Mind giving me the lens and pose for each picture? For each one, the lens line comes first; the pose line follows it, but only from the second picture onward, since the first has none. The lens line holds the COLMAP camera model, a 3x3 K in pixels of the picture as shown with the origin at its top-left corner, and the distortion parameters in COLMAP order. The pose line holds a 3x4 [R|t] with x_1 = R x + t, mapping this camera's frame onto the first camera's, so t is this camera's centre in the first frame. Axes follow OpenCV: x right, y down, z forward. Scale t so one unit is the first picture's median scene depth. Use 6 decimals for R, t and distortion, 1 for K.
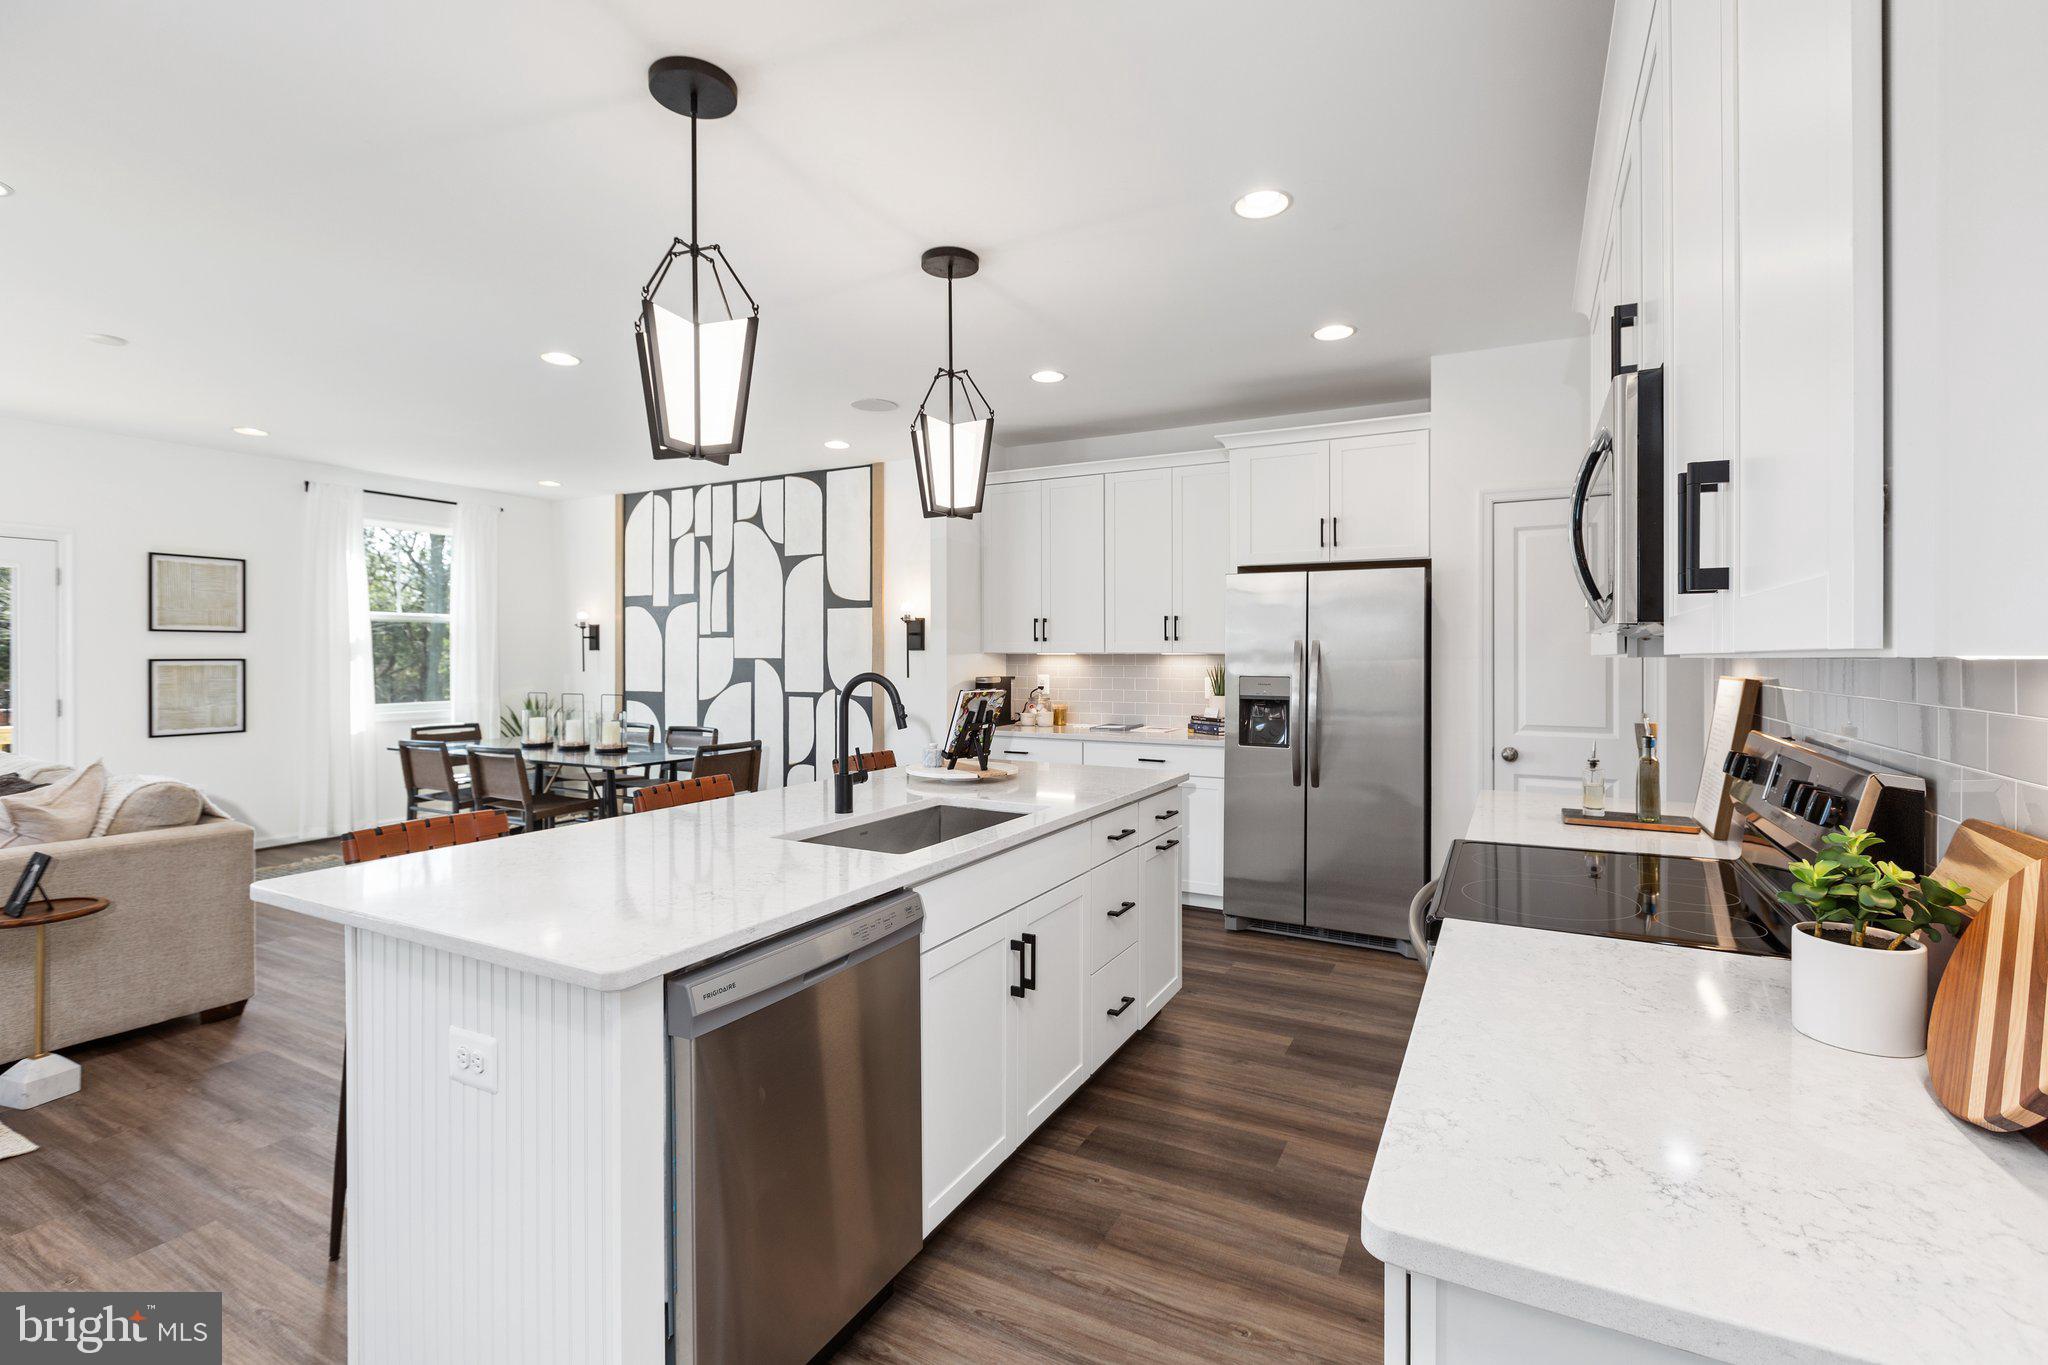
lens RADIAL K [[920.0, 0, 1029.4], [0, 920.0, 654.6], [0, 0, 1]] dist [-0.001464, -0.000188]
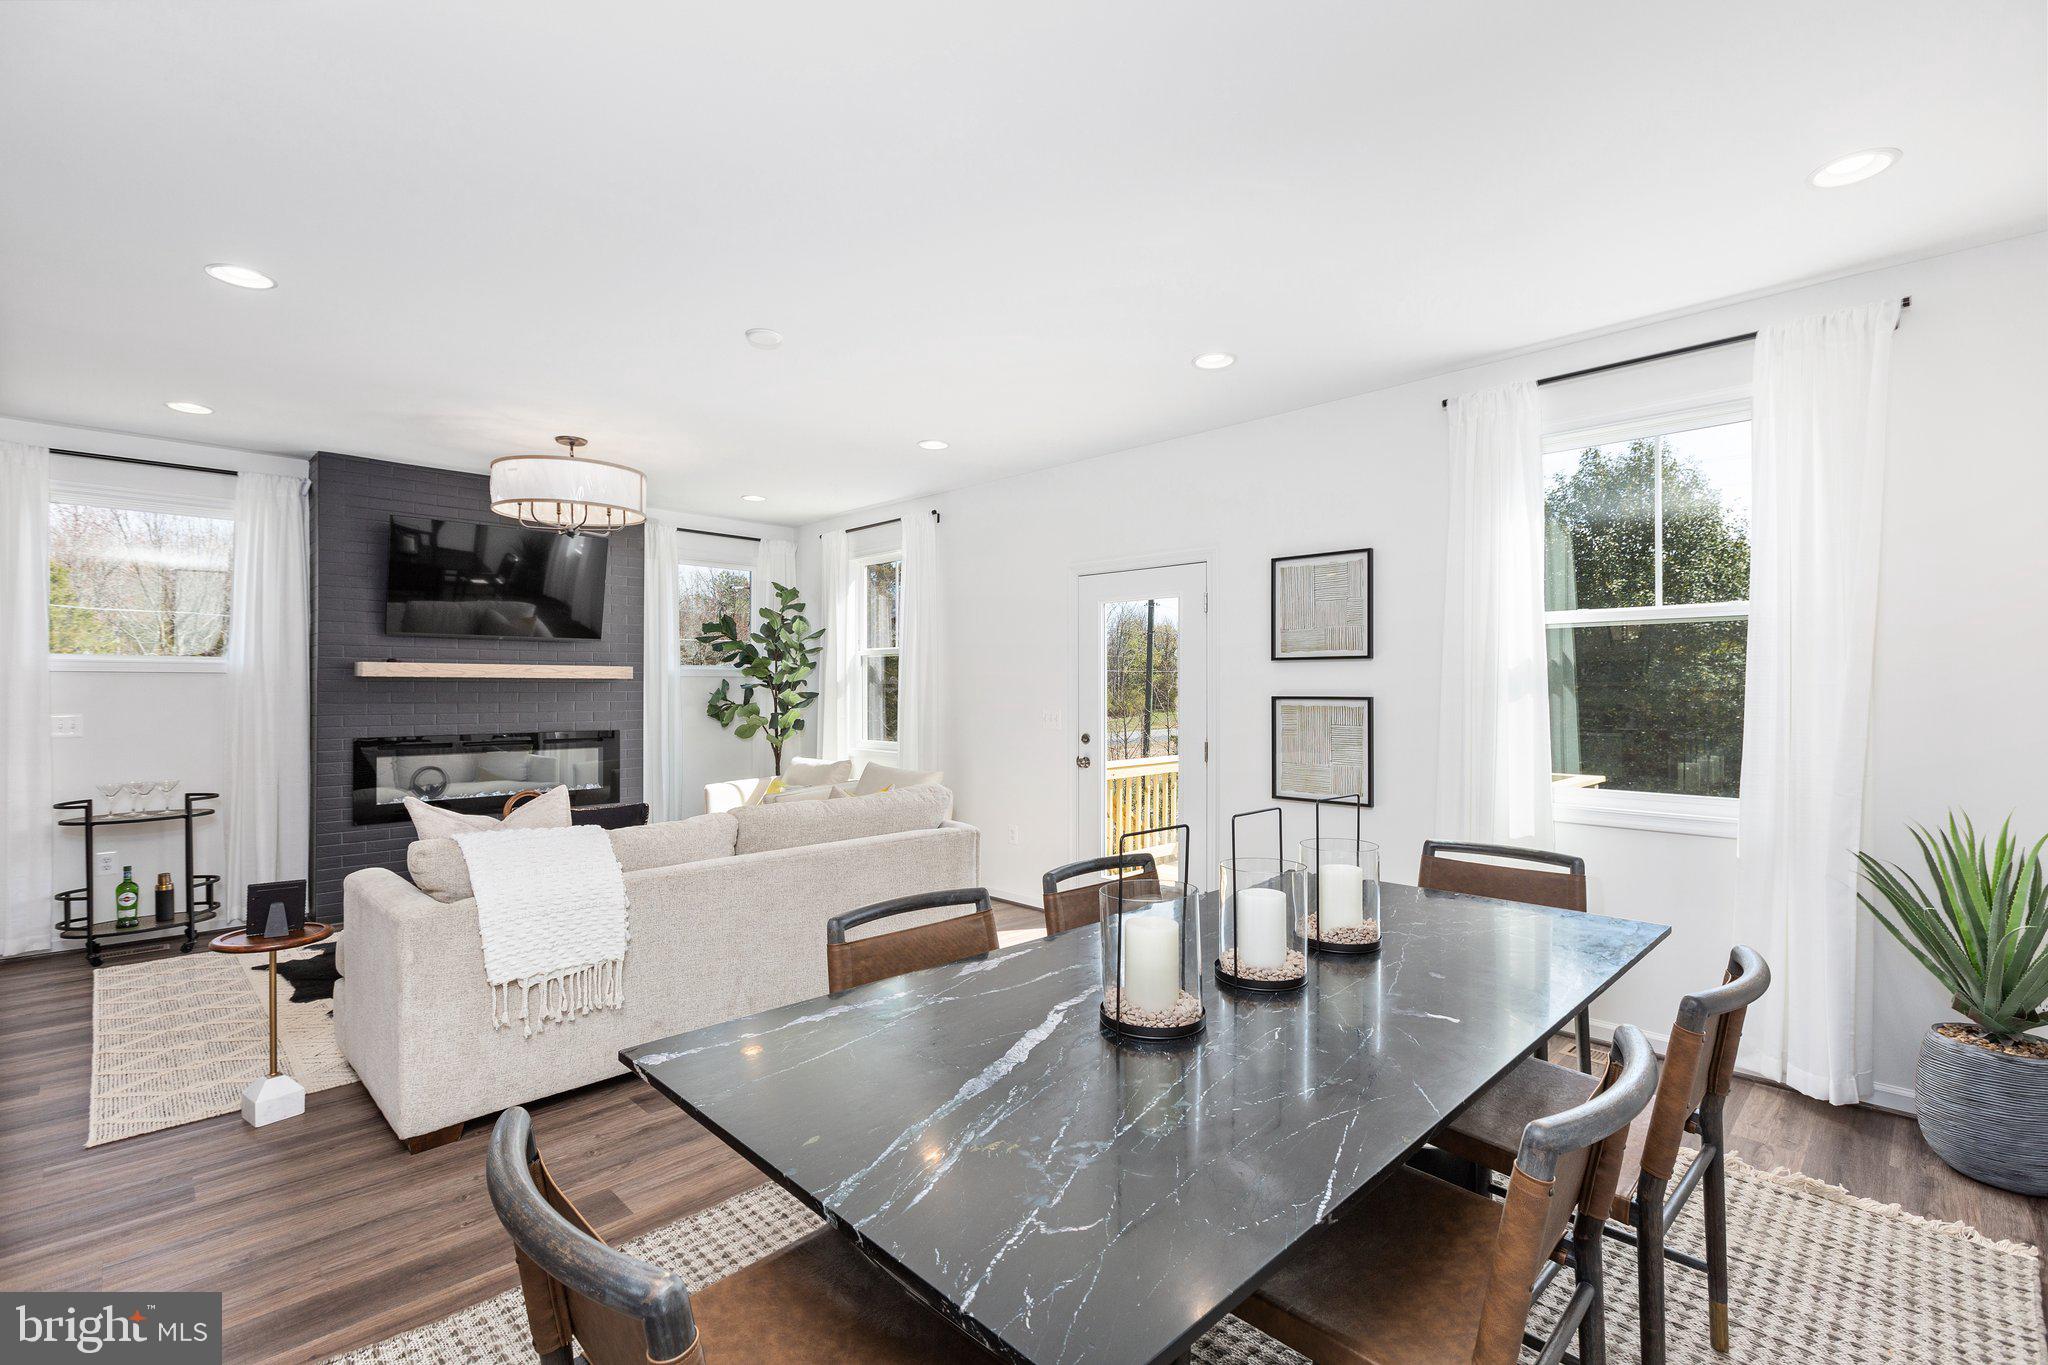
lens RADIAL K [[920.7, 0, 1031.1], [0, 920.7, 689.1], [0, 0, 1]] dist [-0.001538, -0.000444]
pose [[-0.285564, 0.001518, -0.958358, -0.319859], [-0.003611, 0.999990, 0.002660, -0.005840], [0.958353, 0.004220, -0.285556, 2.120777]]
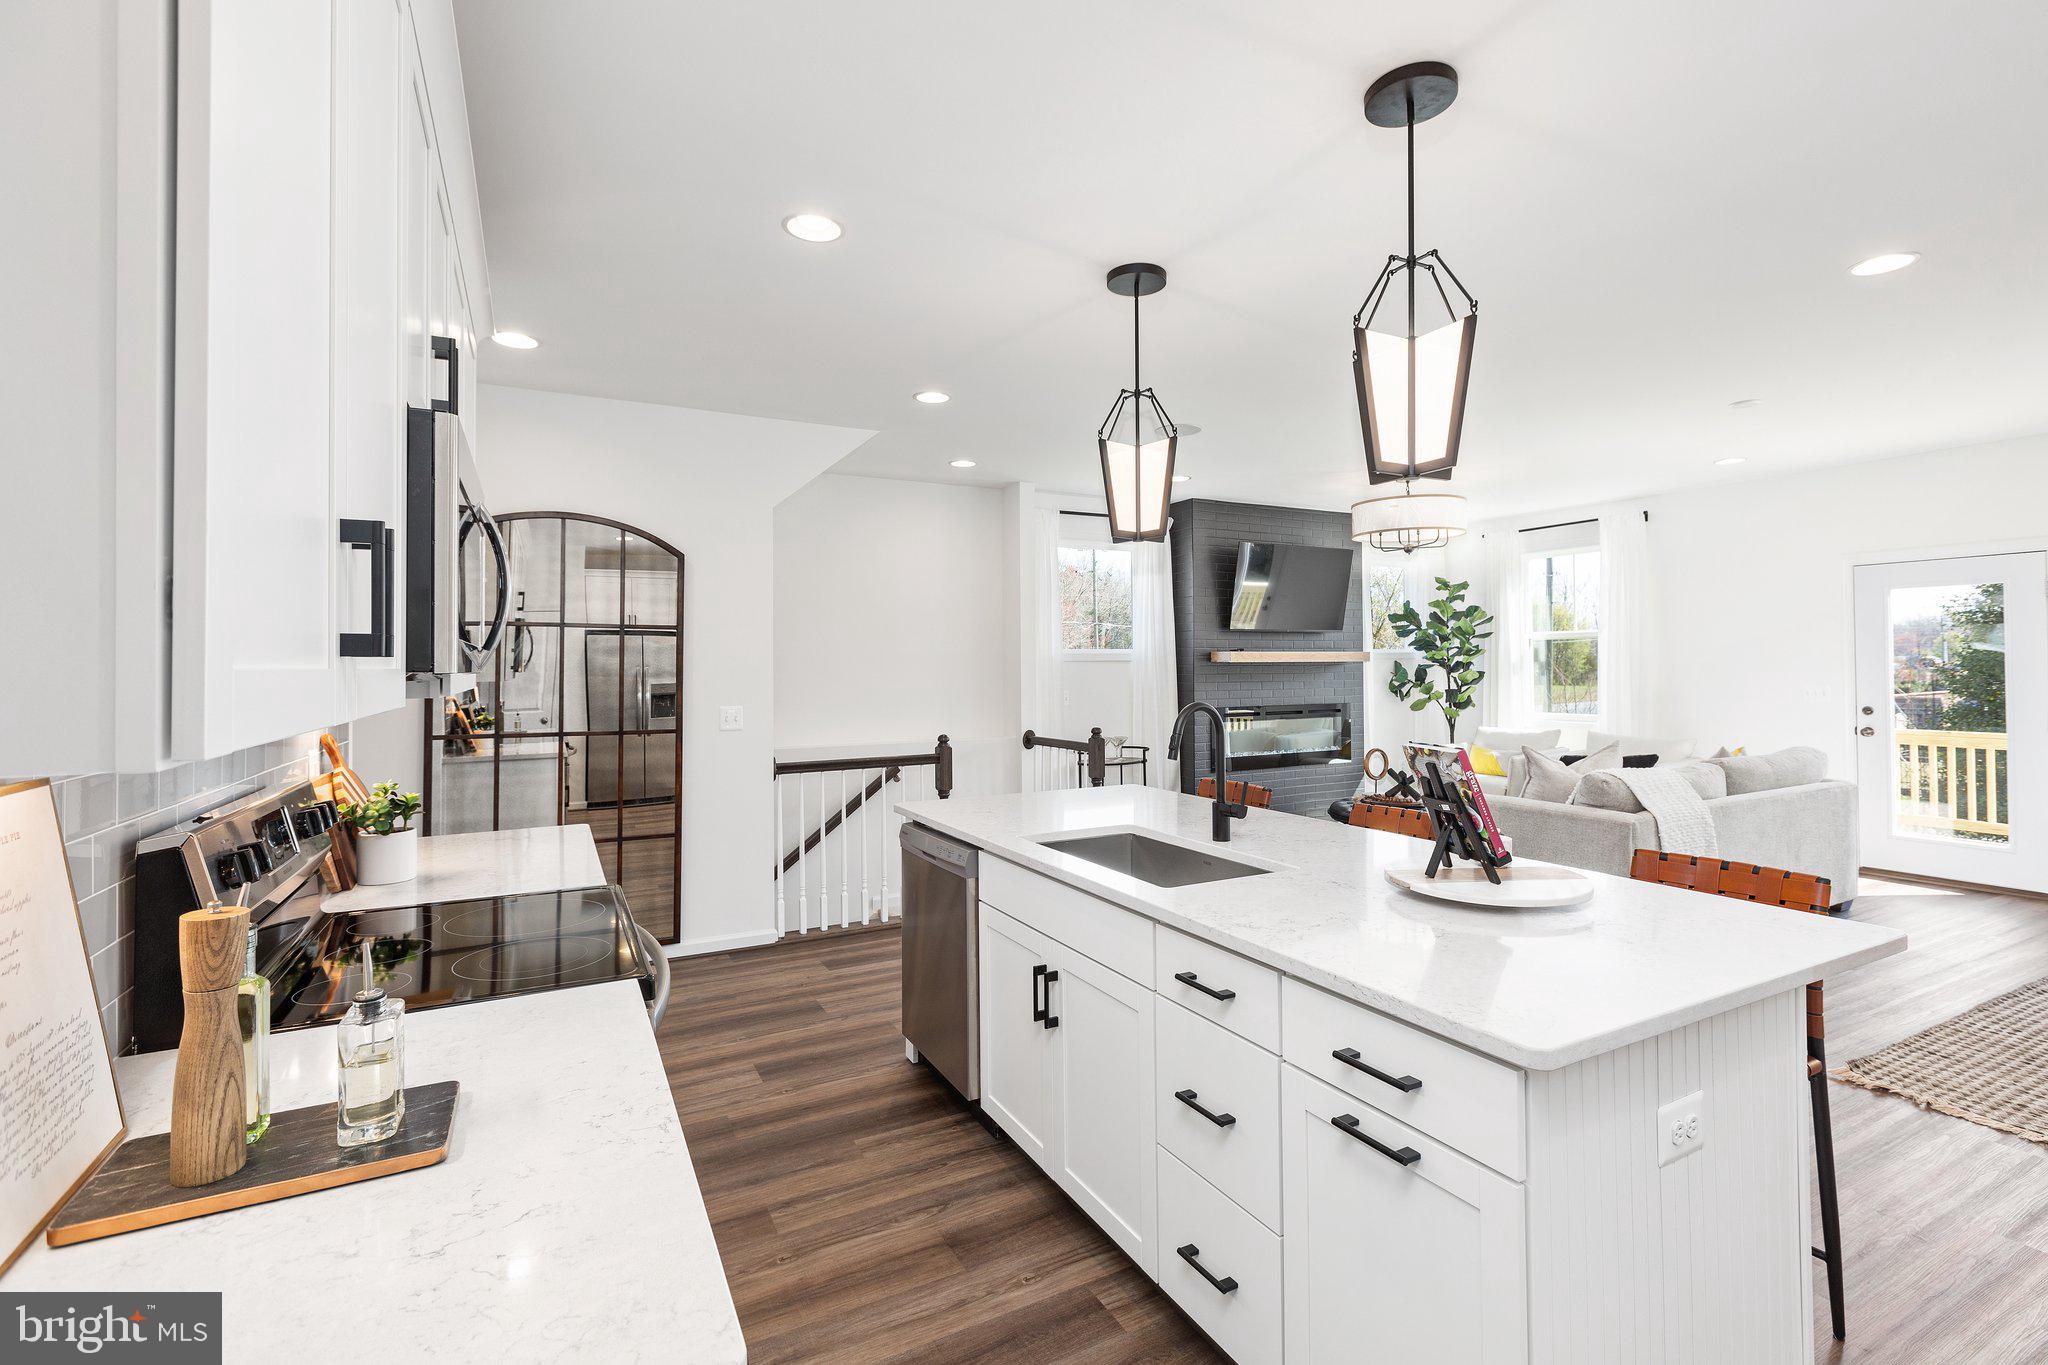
lens RADIAL K [[944.7, 0, 1028.7], [0, 944.7, 649.7], [0, 0, 1]] dist [0.001178, 0.000108]
pose [[-0.567287, -0.009106, -0.823470, 0.720981], [0.007424, 0.999842, -0.016171, -0.018401], [0.823487, -0.015288, -0.567129, 1.329644]]
